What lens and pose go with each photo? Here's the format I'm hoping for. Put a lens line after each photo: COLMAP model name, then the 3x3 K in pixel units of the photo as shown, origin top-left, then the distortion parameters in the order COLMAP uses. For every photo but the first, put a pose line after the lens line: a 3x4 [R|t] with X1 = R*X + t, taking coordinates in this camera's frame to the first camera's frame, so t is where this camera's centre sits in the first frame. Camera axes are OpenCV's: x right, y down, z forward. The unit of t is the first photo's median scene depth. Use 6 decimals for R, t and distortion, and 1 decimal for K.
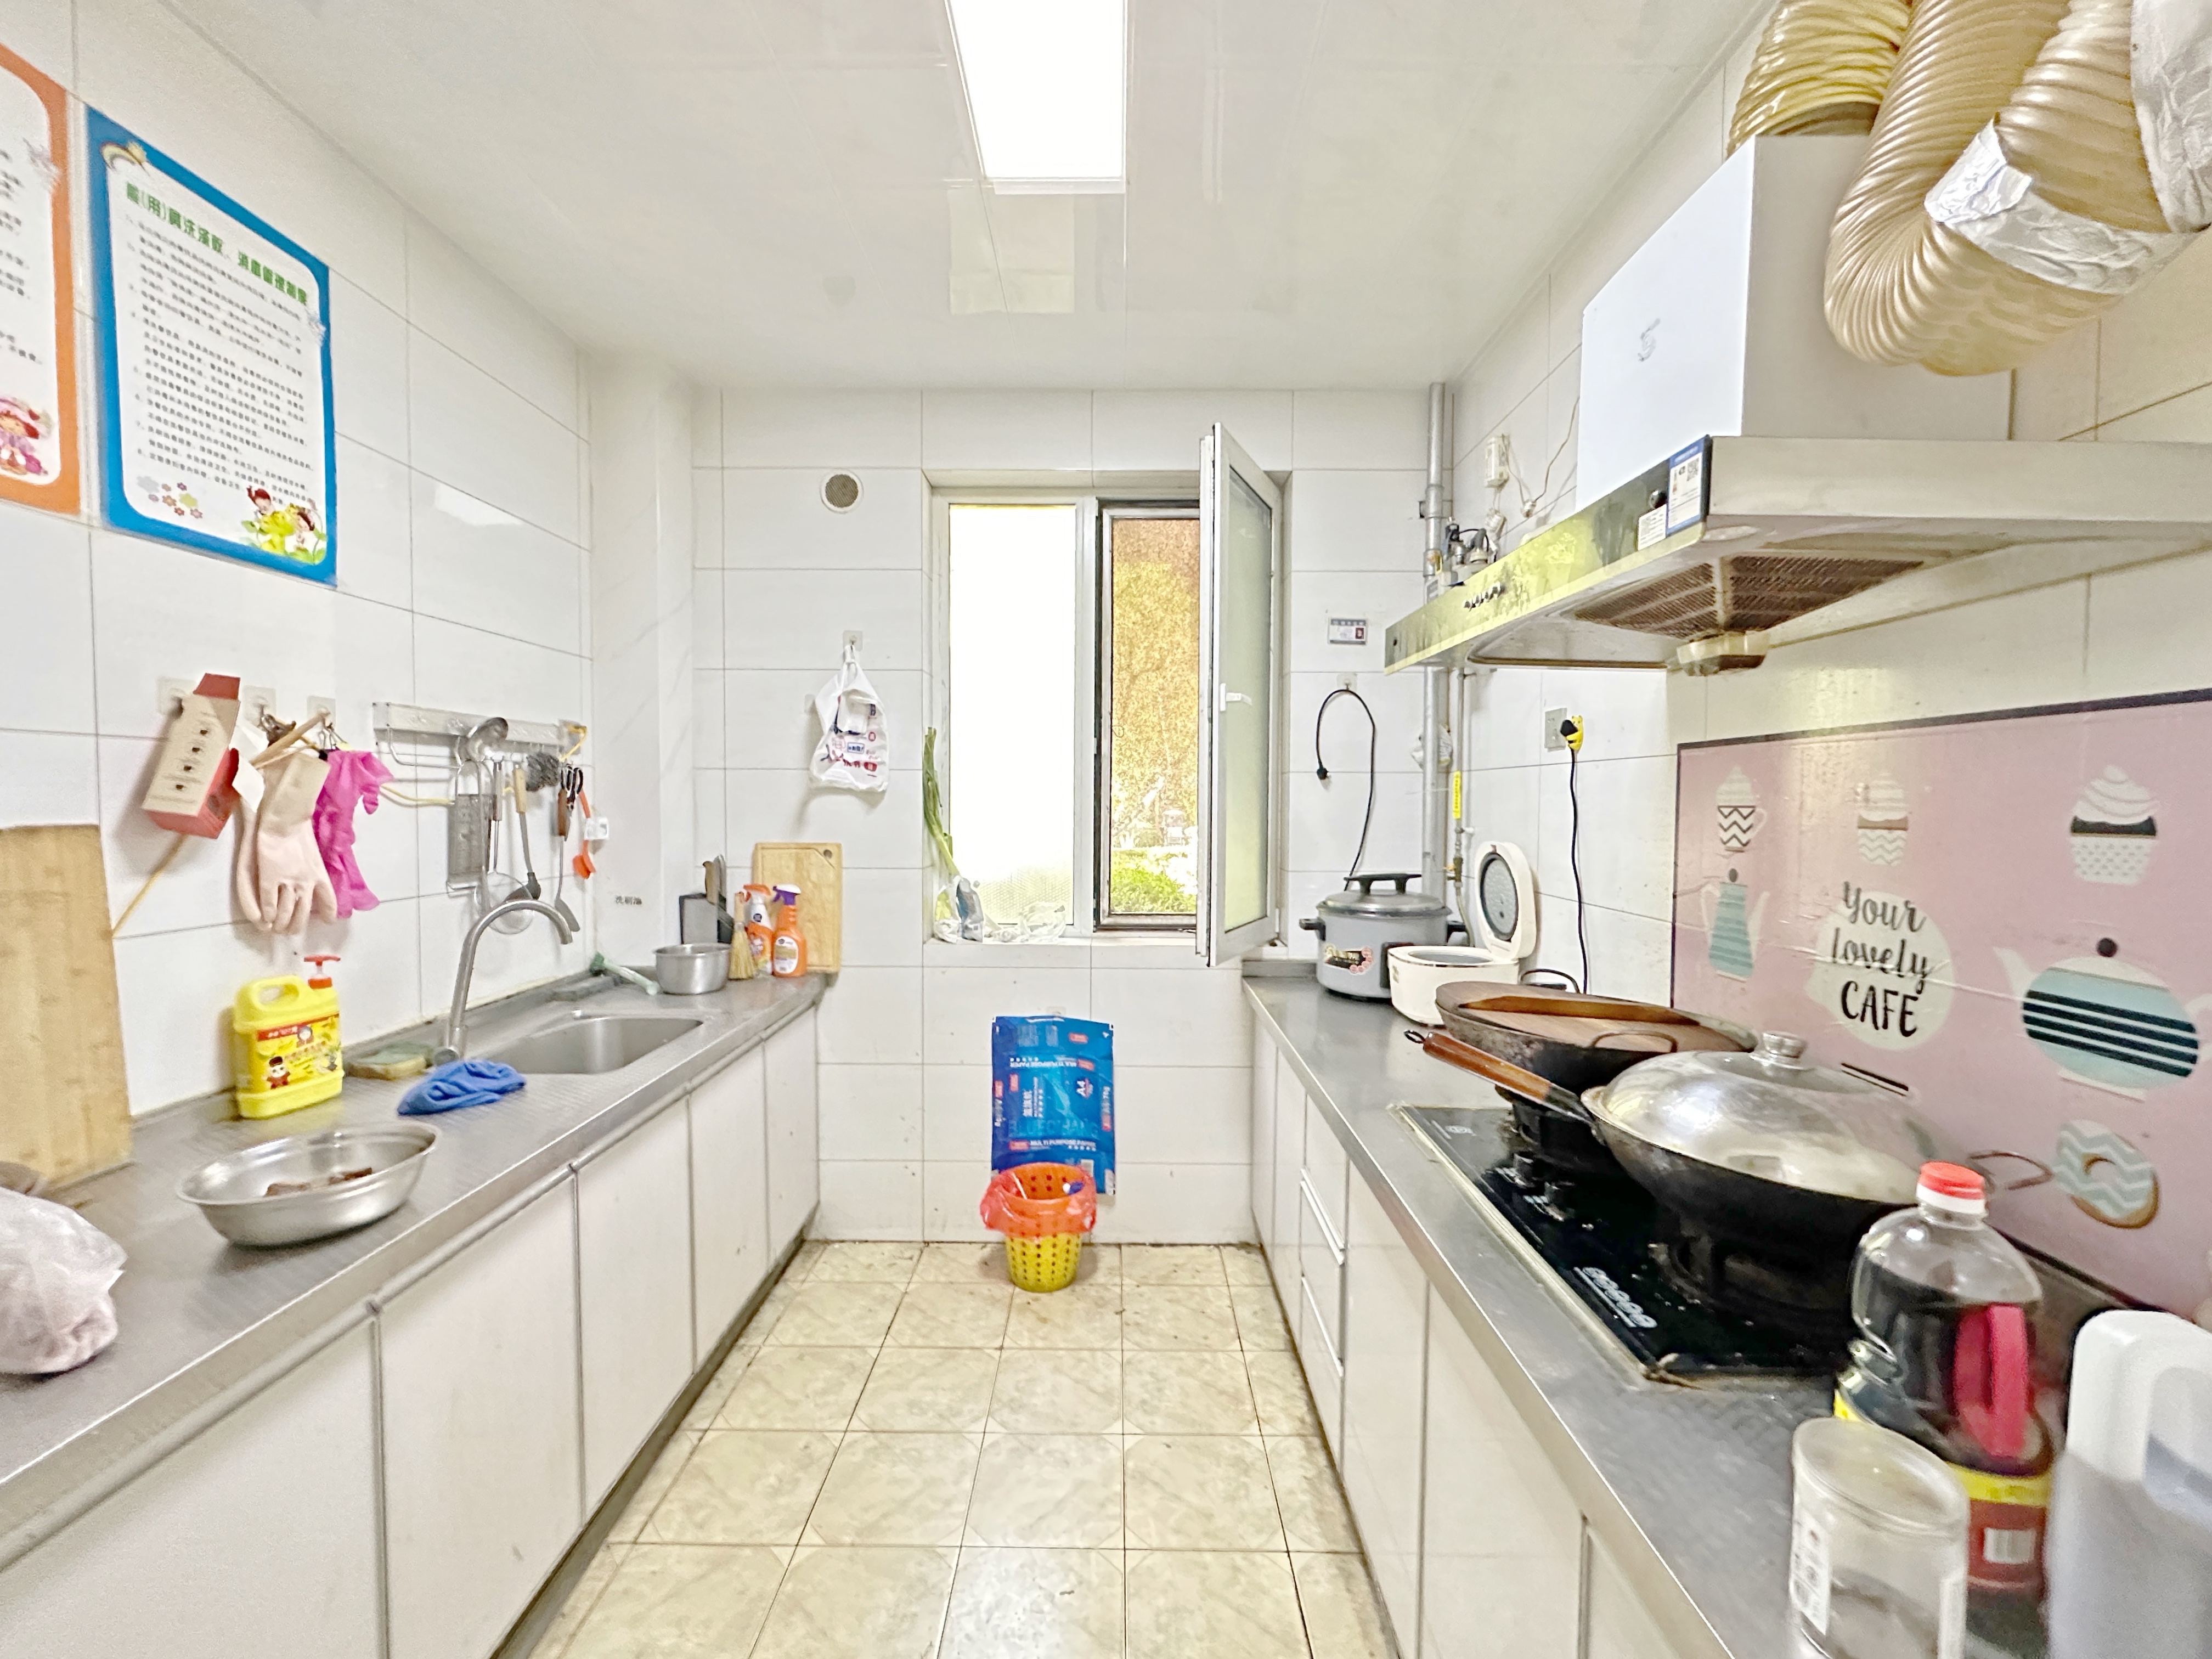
lens RADIAL K [[891.3, 0, 1106.2], [0, 891.3, 832.8], [0, 0, 1]] dist [0.004377, 0.000182]
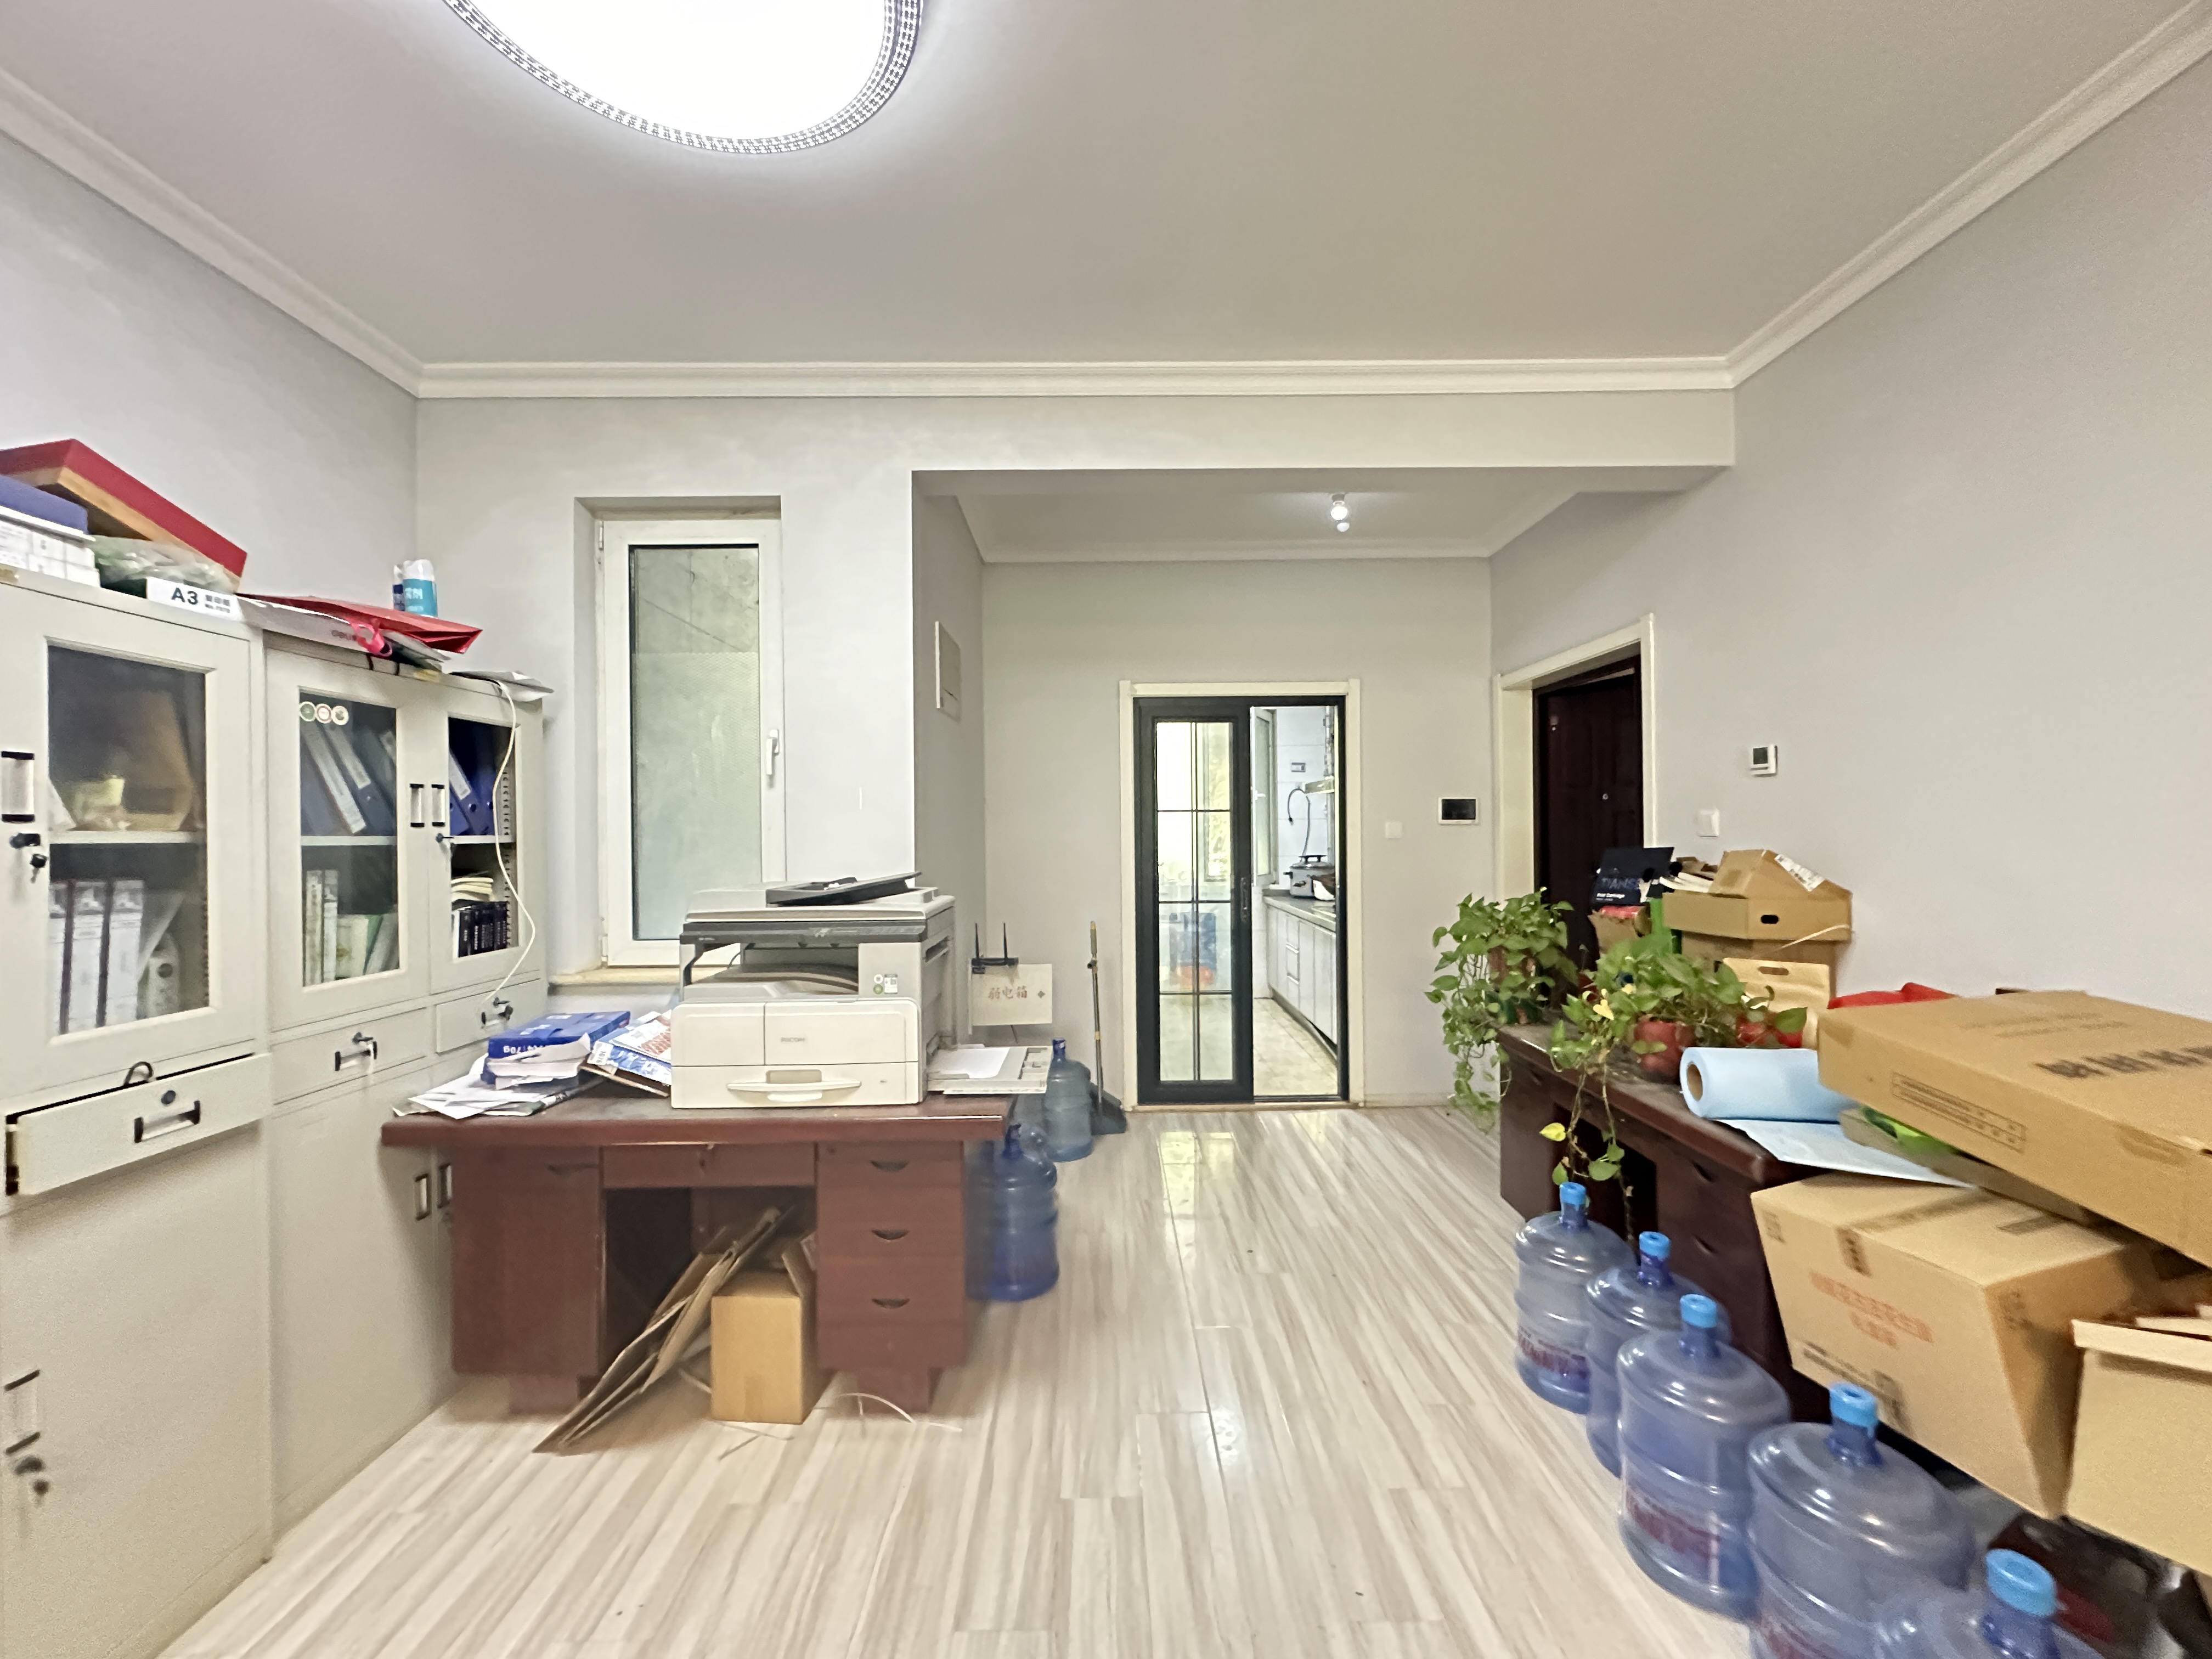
lens RADIAL K [[891.3, 0, 1104.6], [0, 891.3, 827.6], [0, 0, 1]] dist [0.004377, 0.000182]
pose [[0.999793, -0.014479, 0.014300, -0.363281], [0.015084, 0.998953, -0.043193, 0.068673], [-0.013659, 0.043400, 0.998964, -1.704352]]
